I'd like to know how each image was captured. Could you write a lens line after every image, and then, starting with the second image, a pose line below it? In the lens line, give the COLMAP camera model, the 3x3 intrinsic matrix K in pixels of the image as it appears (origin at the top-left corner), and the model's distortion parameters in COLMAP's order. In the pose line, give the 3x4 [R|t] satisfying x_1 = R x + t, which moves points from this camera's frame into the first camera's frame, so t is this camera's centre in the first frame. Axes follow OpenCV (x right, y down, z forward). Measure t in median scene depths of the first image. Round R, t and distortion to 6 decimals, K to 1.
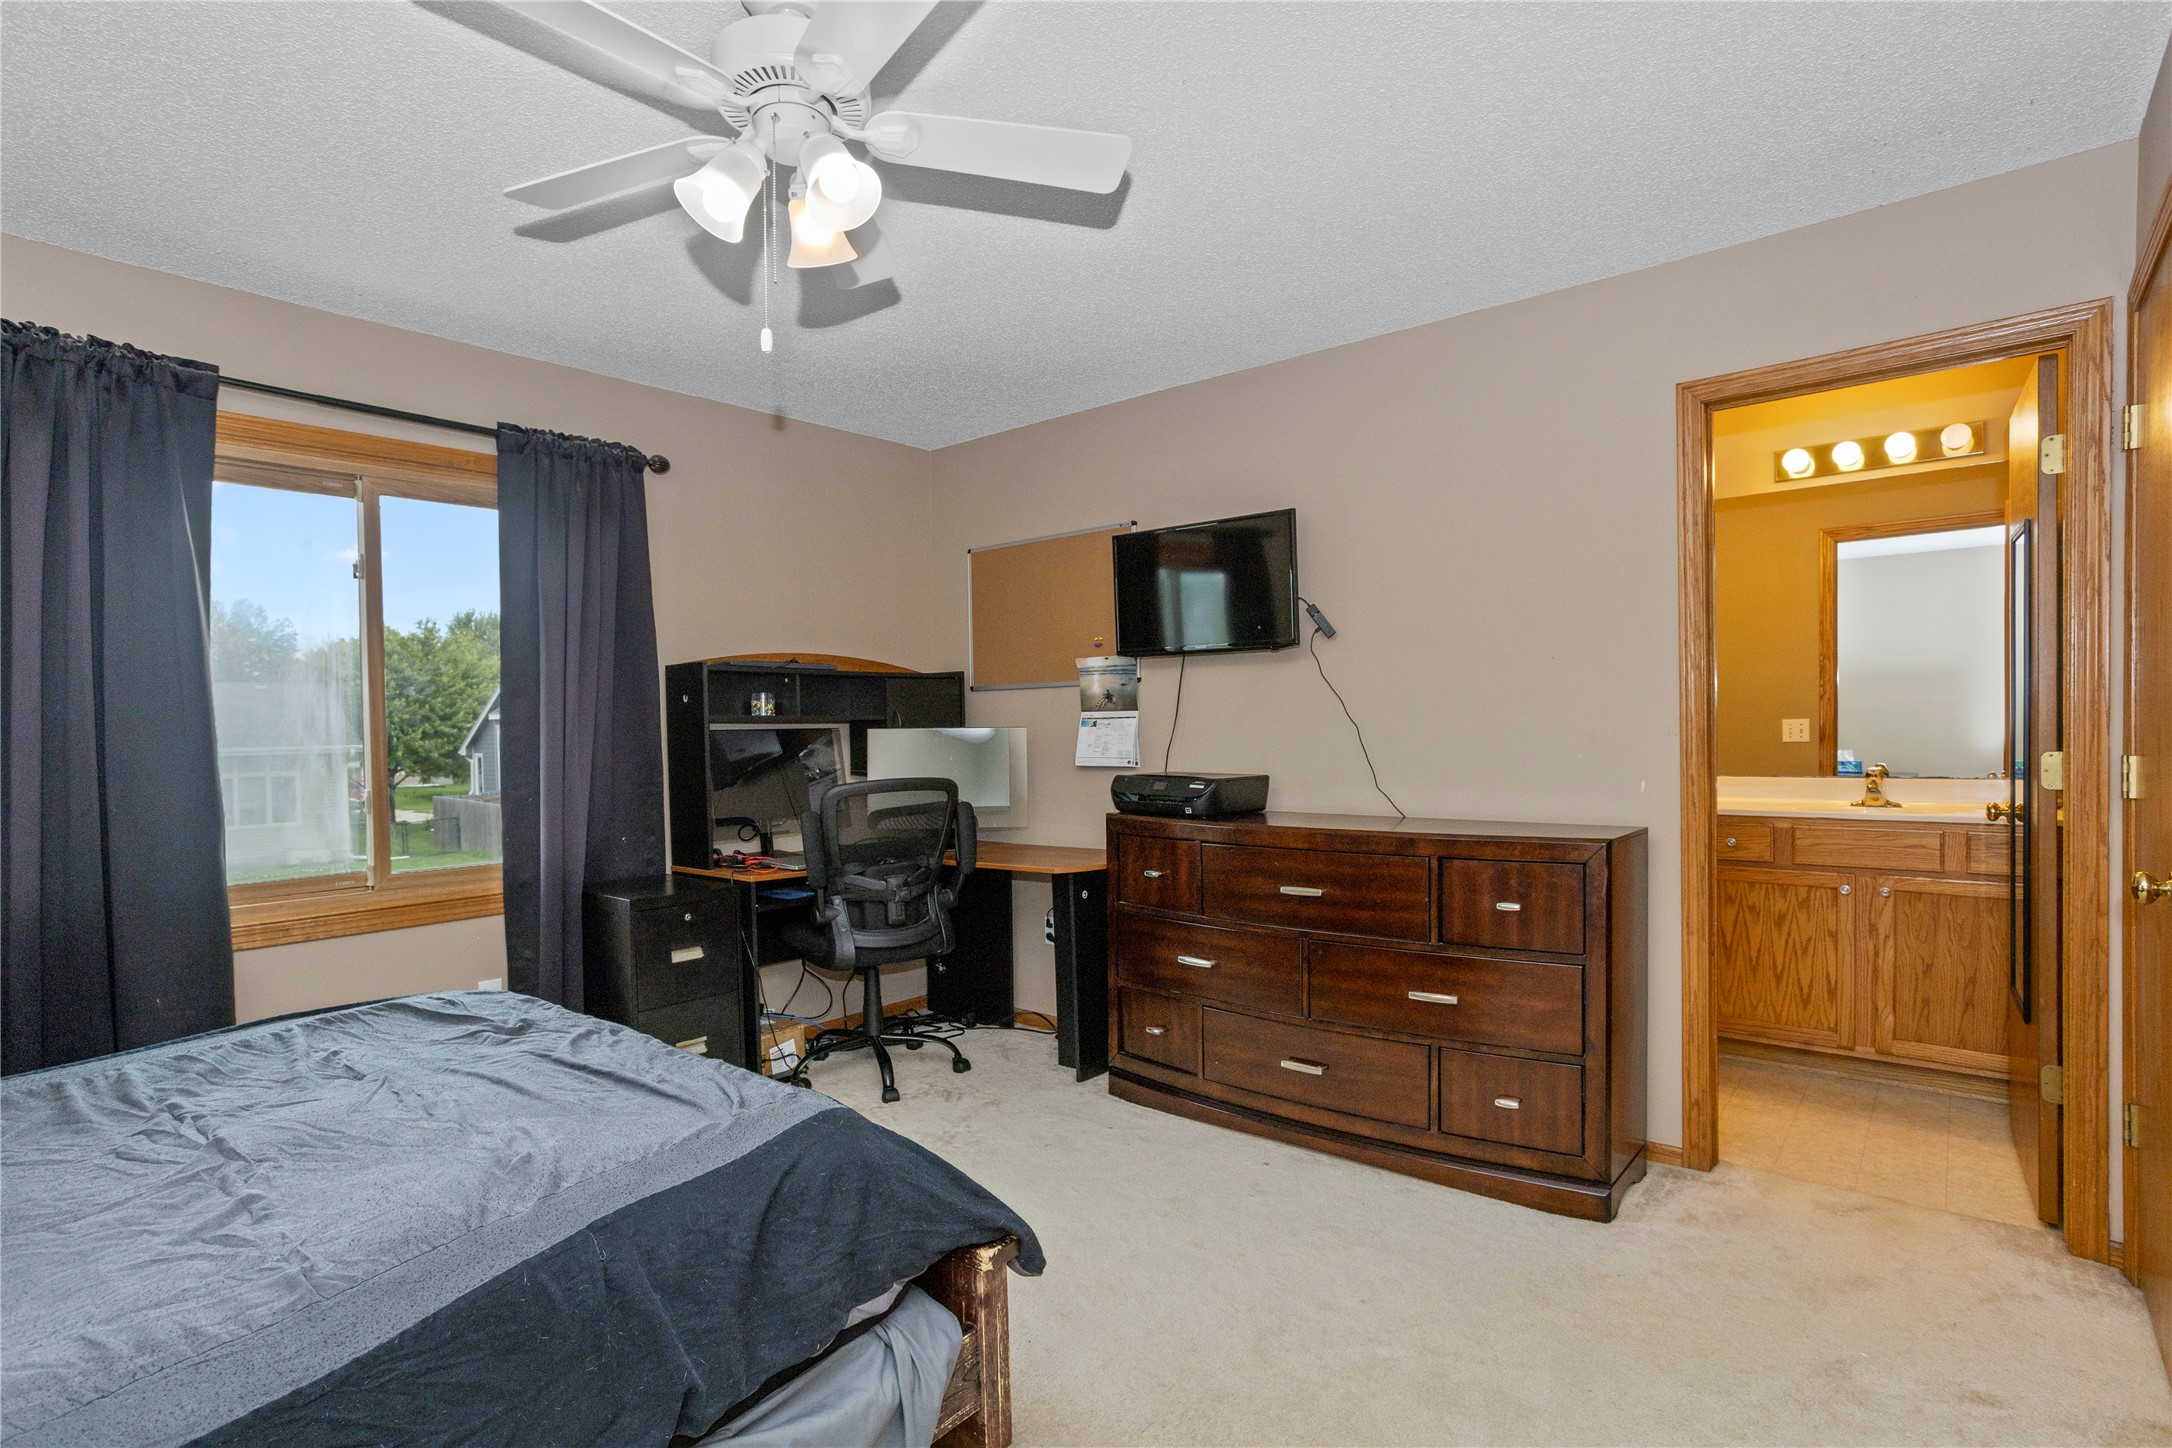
lens RADIAL K [[1072.3, 0, 1067.1], [0, 1072.3, 722.0], [0, 0, 1]] dist [-0.048709, 0.035654]
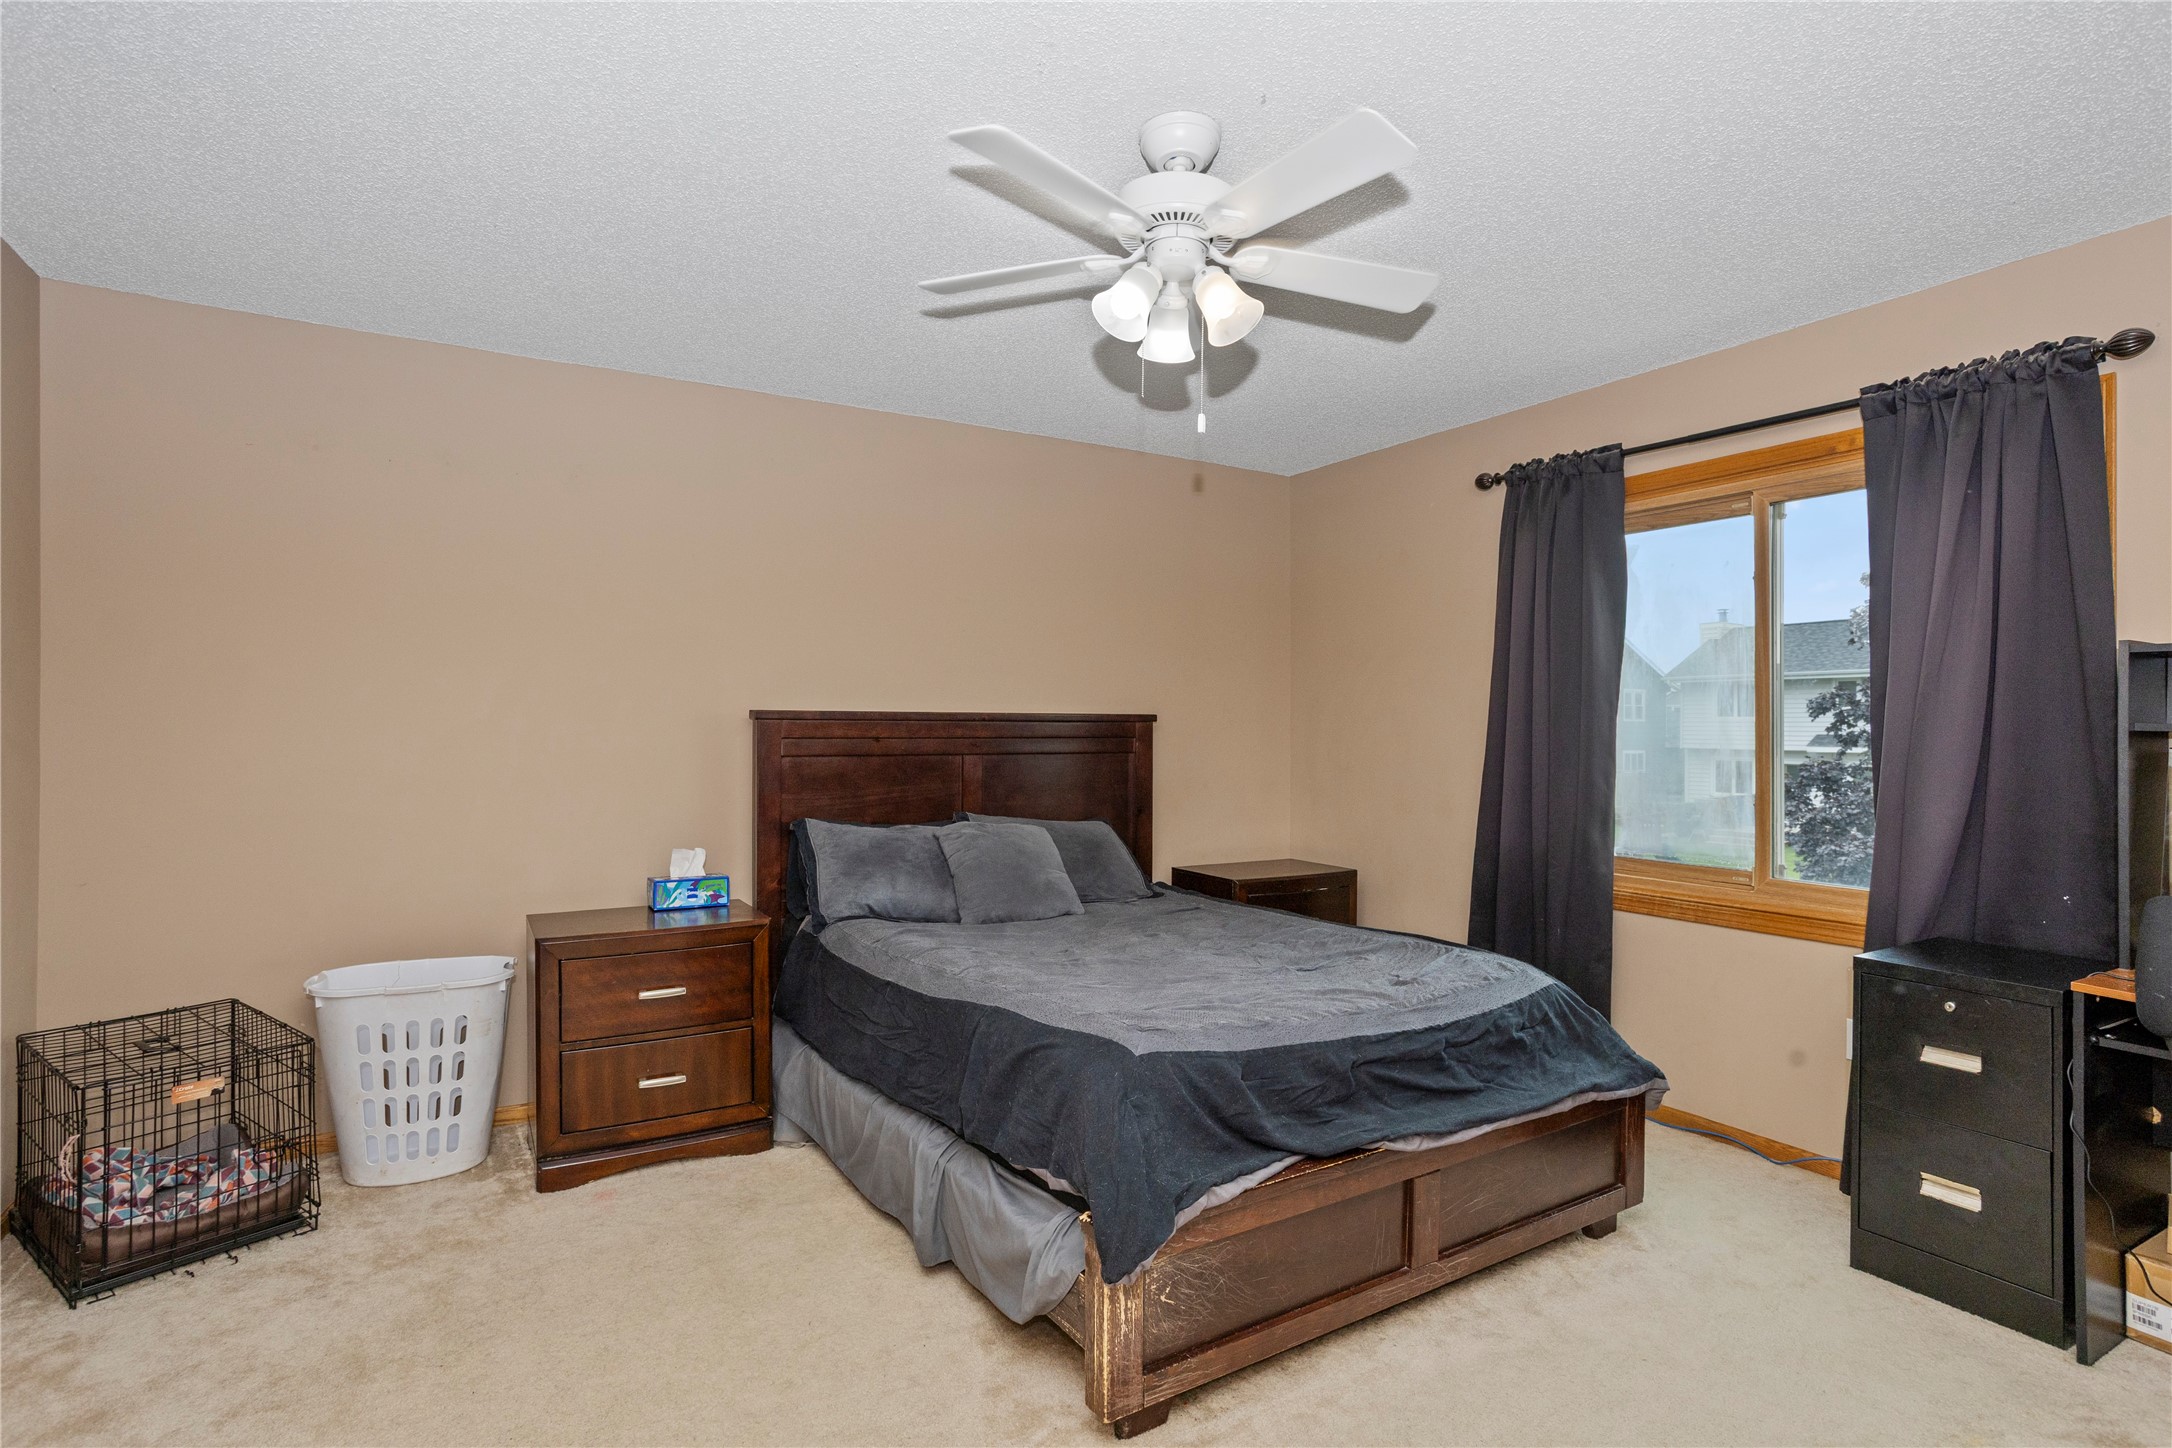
lens RADIAL K [[1073.4, 0, 1129.5], [0, 1073.4, 719.1], [0, 0, 1]] dist [-0.003522, 0.000226]
pose [[-0.283596, 0.005388, -0.958929, 0.575734], [-0.000861, 0.999982, 0.005873, -0.016499], [0.958944, 0.002491, -0.283586, 0.791214]]
